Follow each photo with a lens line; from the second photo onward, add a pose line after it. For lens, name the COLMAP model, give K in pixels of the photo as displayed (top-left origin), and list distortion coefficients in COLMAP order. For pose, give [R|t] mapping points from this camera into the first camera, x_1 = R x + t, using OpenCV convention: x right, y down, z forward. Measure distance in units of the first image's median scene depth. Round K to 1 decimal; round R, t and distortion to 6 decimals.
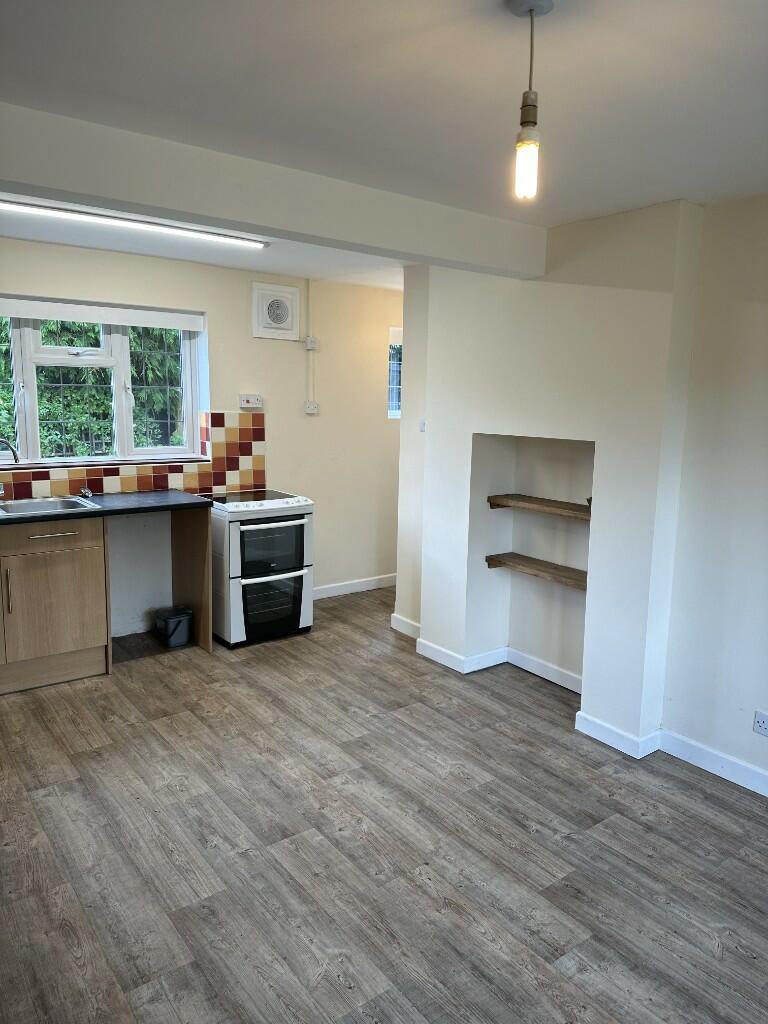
lens RADIAL K [[726.7, 0, 384.0], [0, 726.7, 510.5], [0, 0, 1]] dist [0.069768, -0.035722]
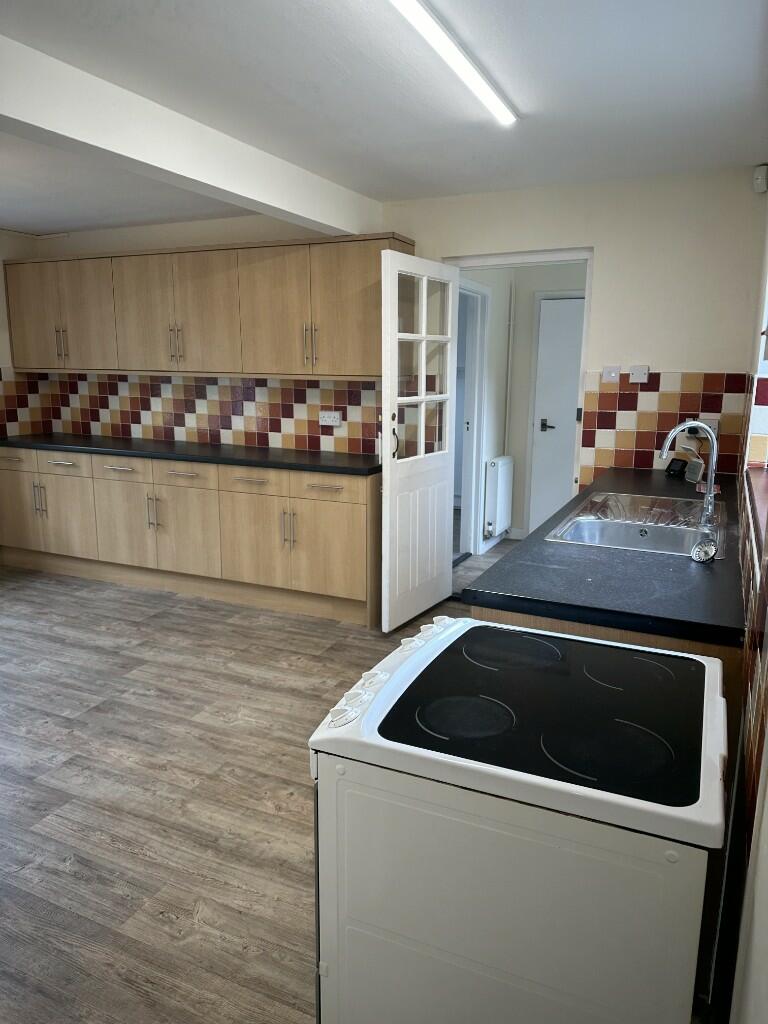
lens RADIAL K [[726.7, 0, 384.3], [0, 726.7, 510.5], [0, 0, 1]] dist [0.069768, -0.035722]
pose [[-0.882470, 0.082982, -0.462990, 0.251531], [-0.089028, 0.937056, 0.337639, -0.248206], [0.461866, 0.339176, -0.819536, 1.761152]]
